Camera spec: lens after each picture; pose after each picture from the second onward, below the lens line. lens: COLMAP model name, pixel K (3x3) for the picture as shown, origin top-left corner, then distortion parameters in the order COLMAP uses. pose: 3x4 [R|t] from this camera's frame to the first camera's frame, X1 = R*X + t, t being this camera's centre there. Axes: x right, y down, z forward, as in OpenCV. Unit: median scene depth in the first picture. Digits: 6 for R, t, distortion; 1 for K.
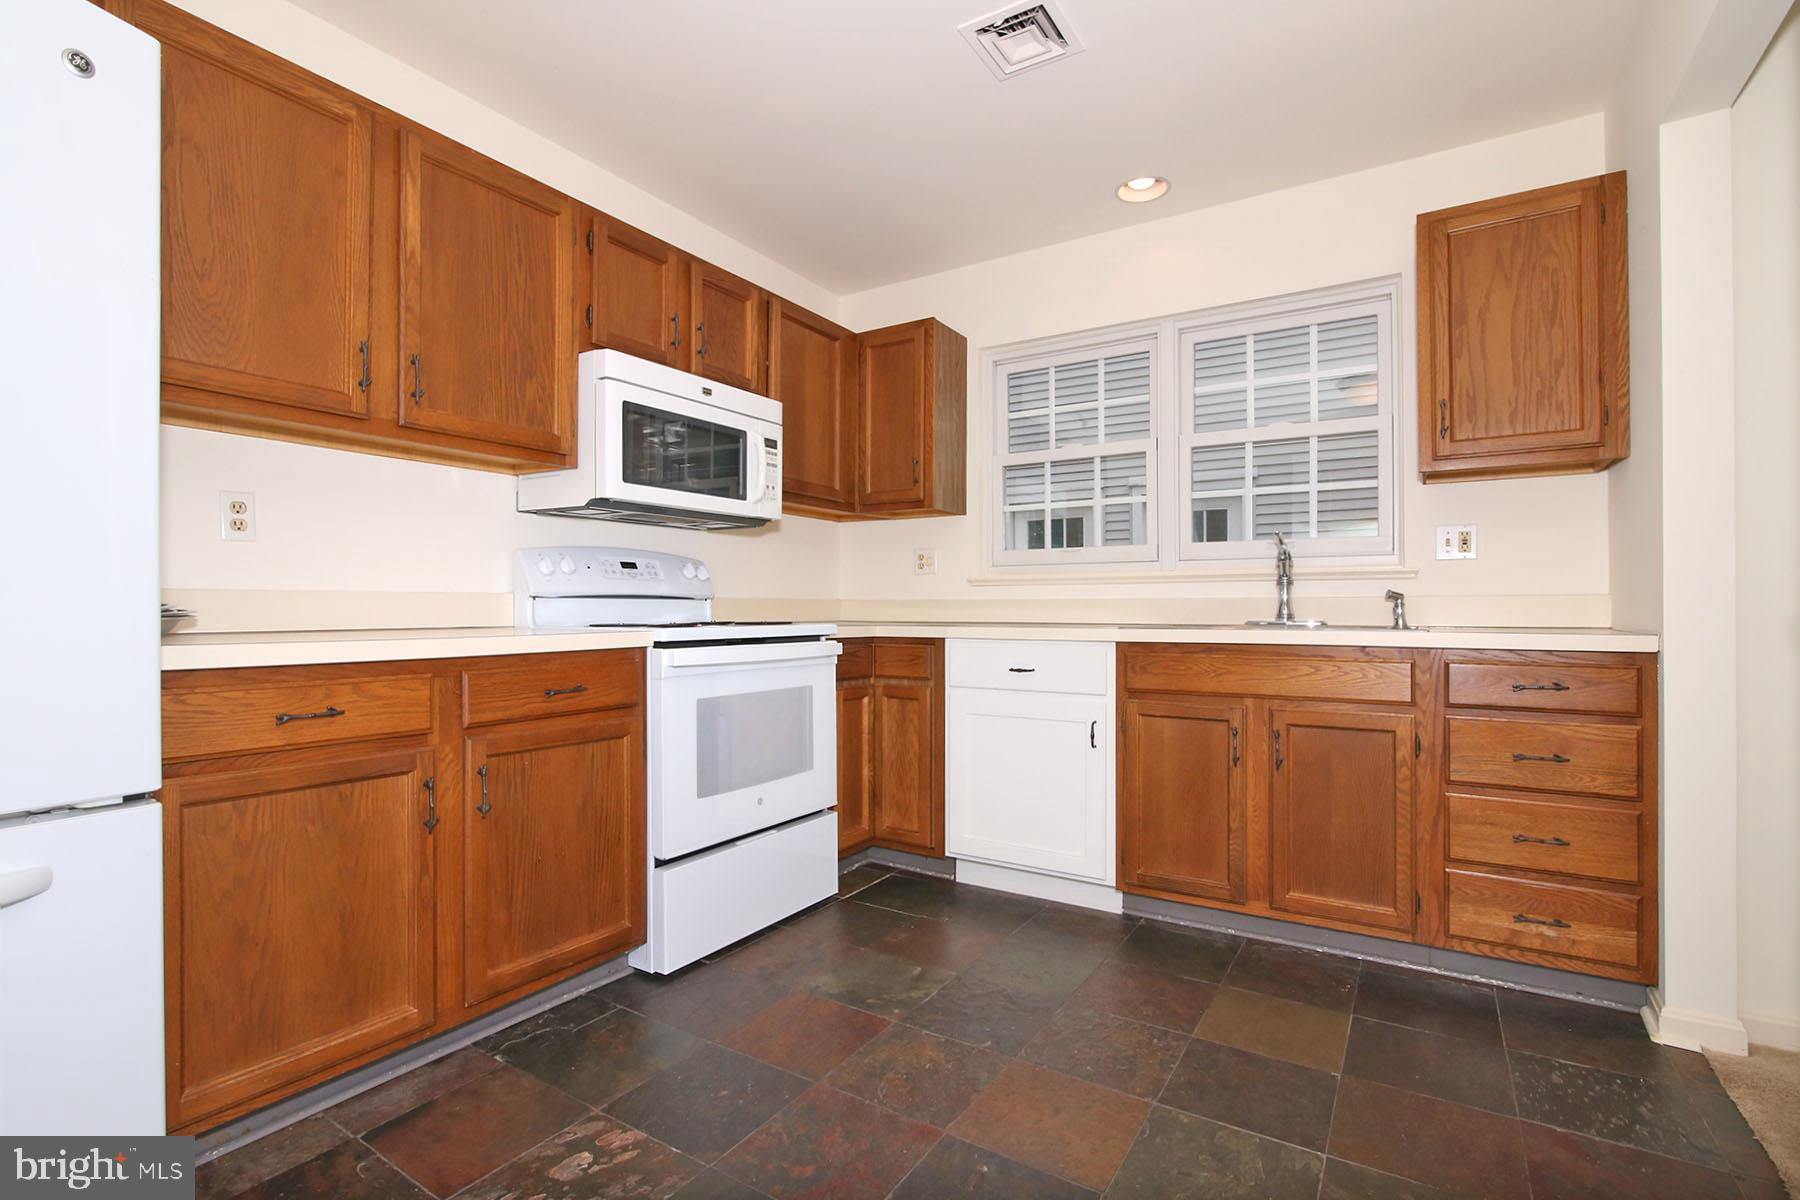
lens RADIAL K [[848.5, 0, 903.8], [0, 848.5, 603.3], [0, 0, 1]] dist [-0.014767, 0.001154]
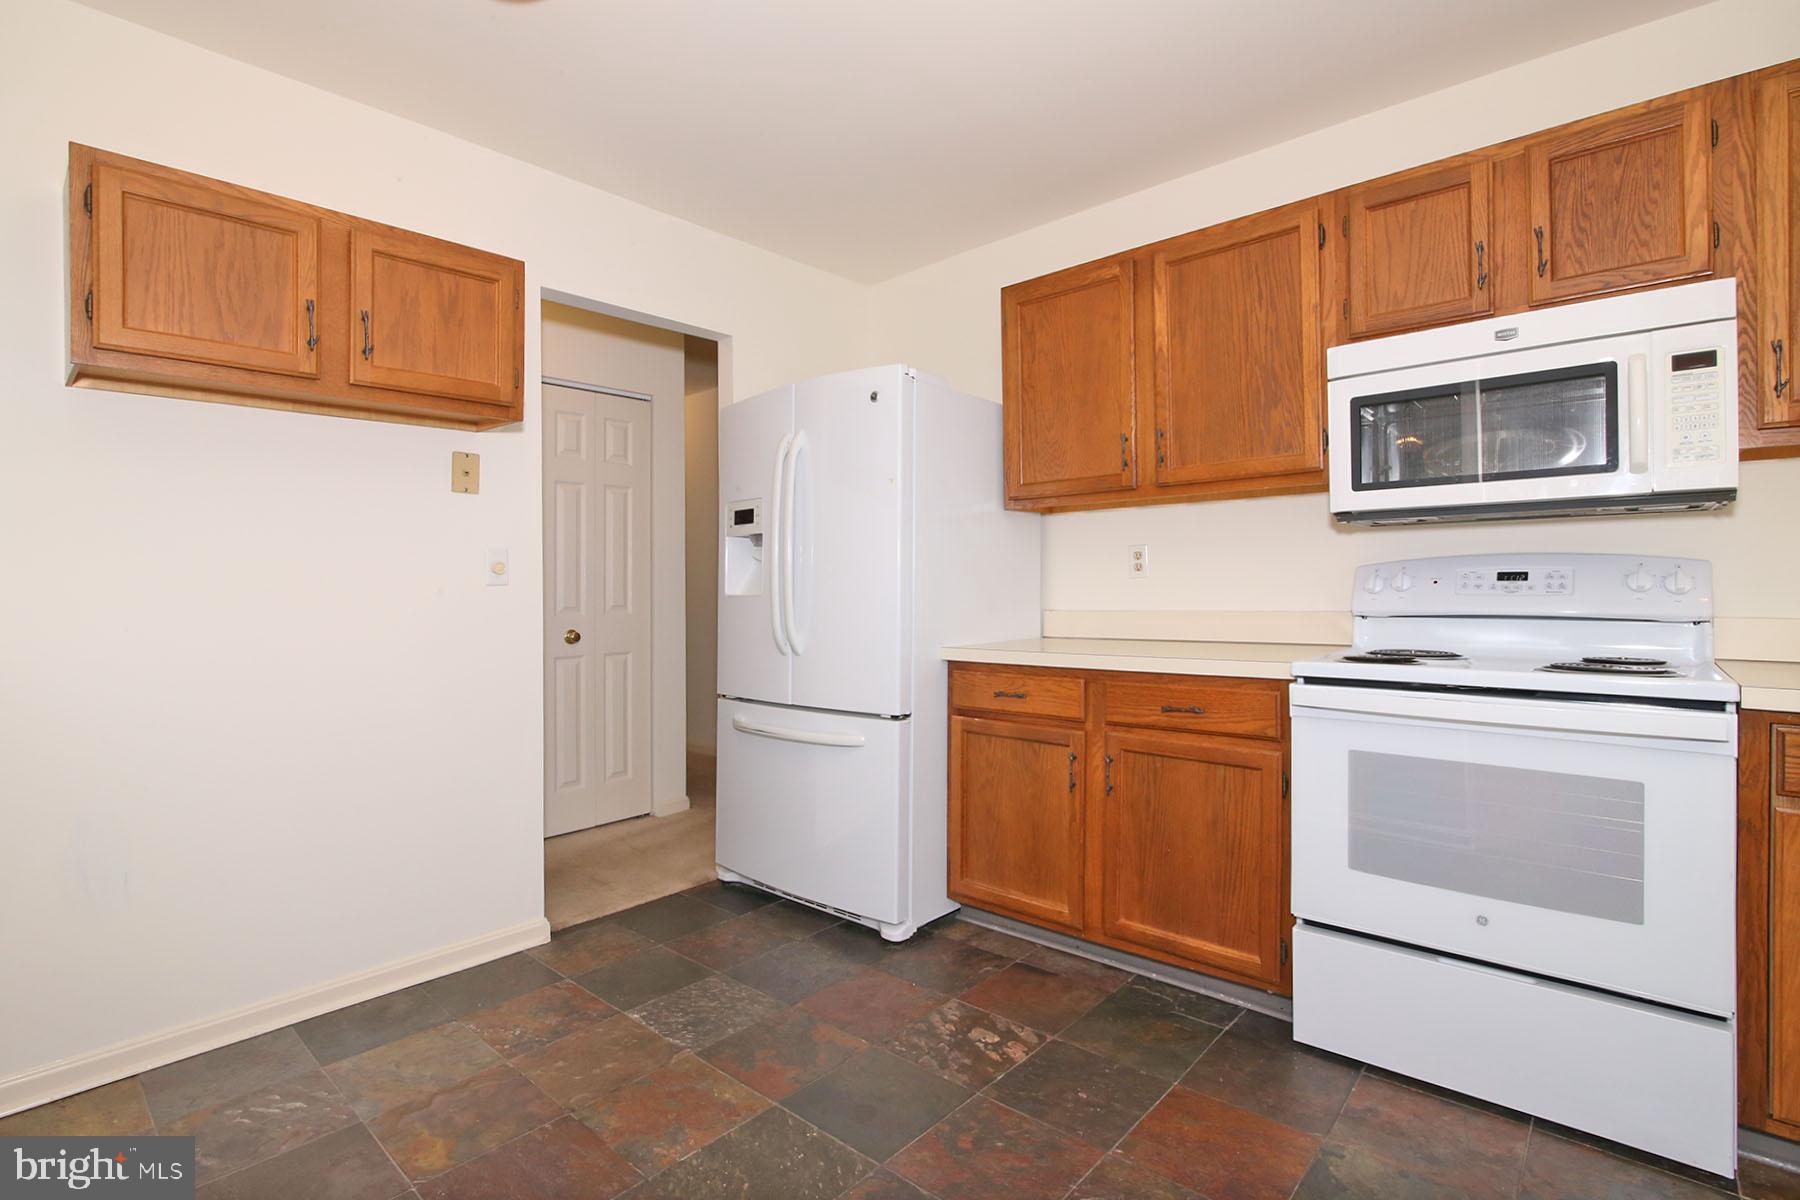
lens RADIAL K [[848.5, 0, 897.3], [0, 848.5, 614.0], [0, 0, 1]] dist [-0.014767, 0.001154]
pose [[-0.165024, 0.032454, -0.985756, 0.643282], [0.018452, 0.999385, 0.029814, -0.053019], [0.986117, -0.013269, -0.165521, 0.704364]]
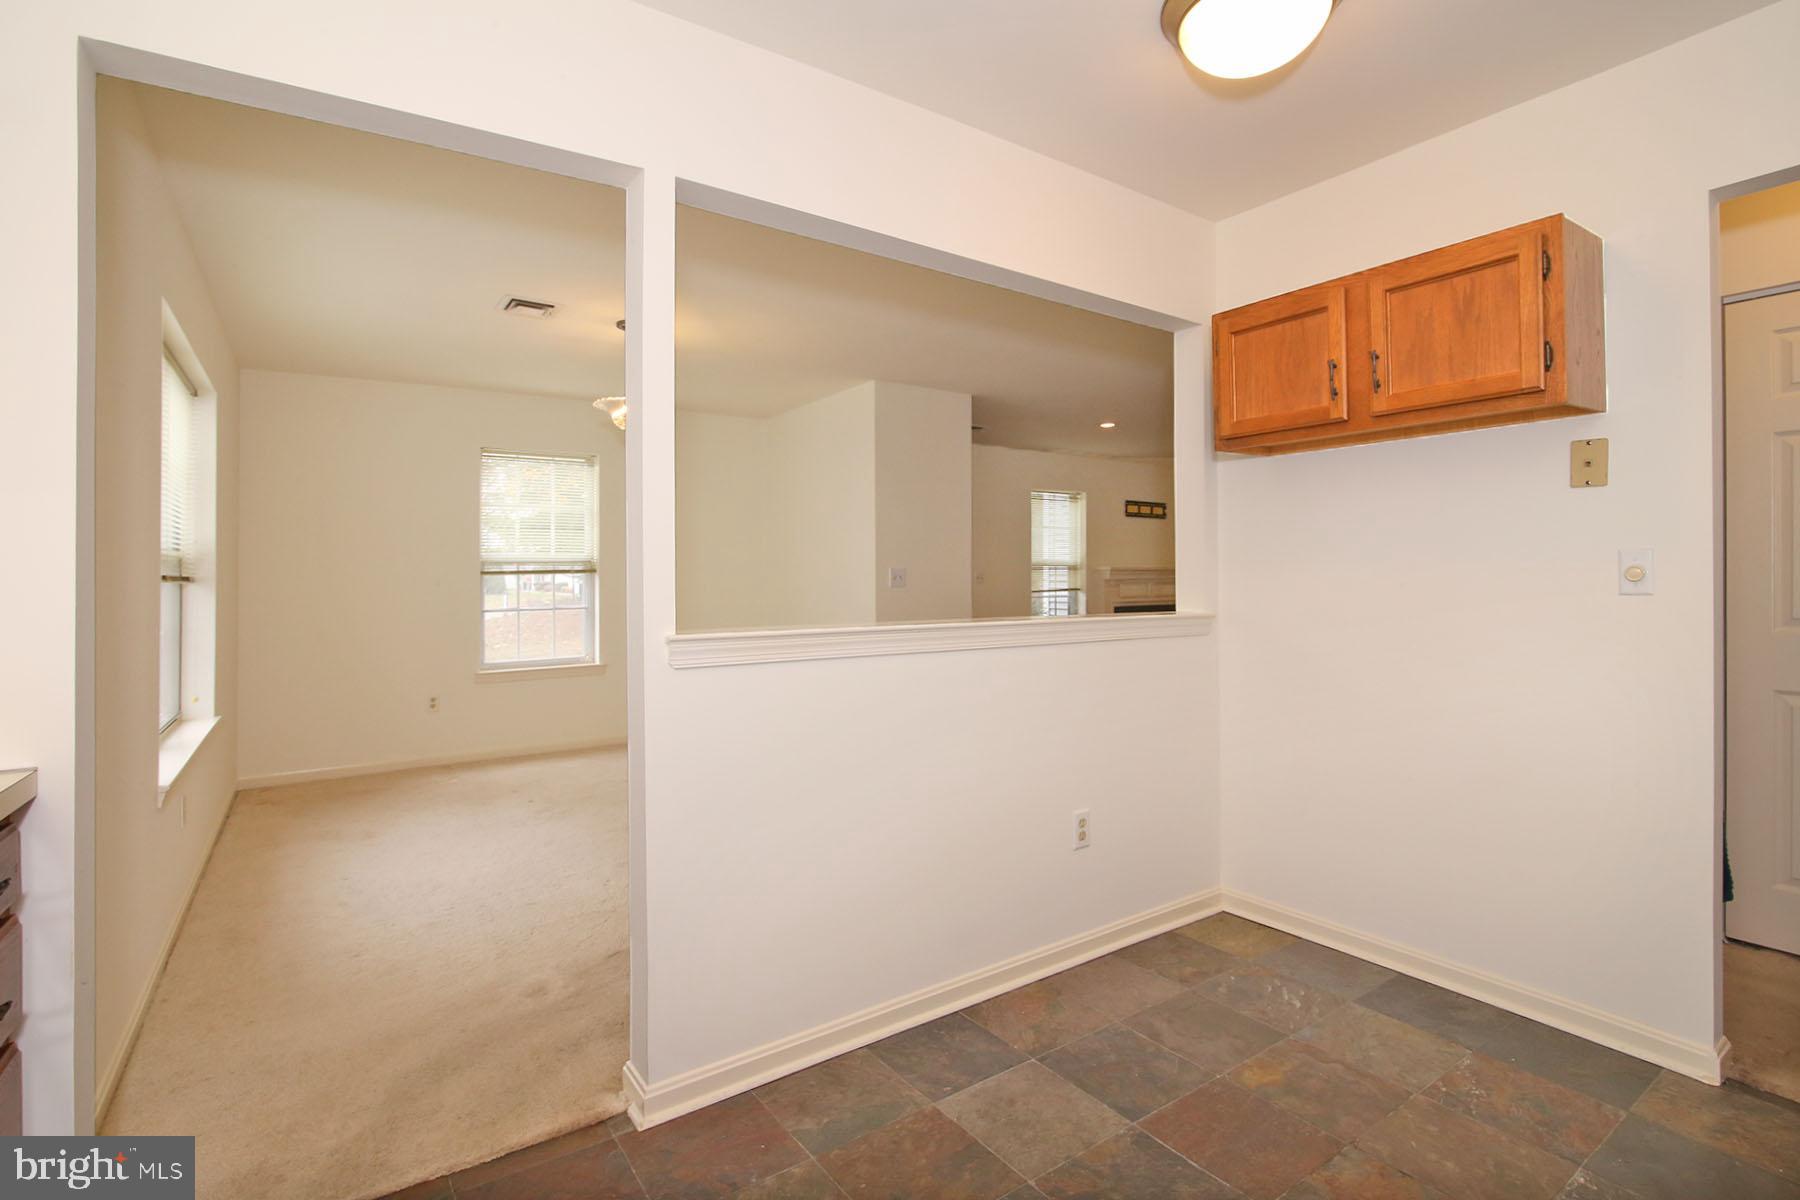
lens RADIAL K [[848.5, 0, 902.0], [0, 848.5, 599.2], [0, 0, 1]] dist [-0.014767, 0.001154]
pose [[-0.923822, -0.003559, 0.382806, 0.008715], [0.002446, 0.999881, 0.015199, -0.078545], [-0.382815, 0.014977, -0.923704, 1.125988]]
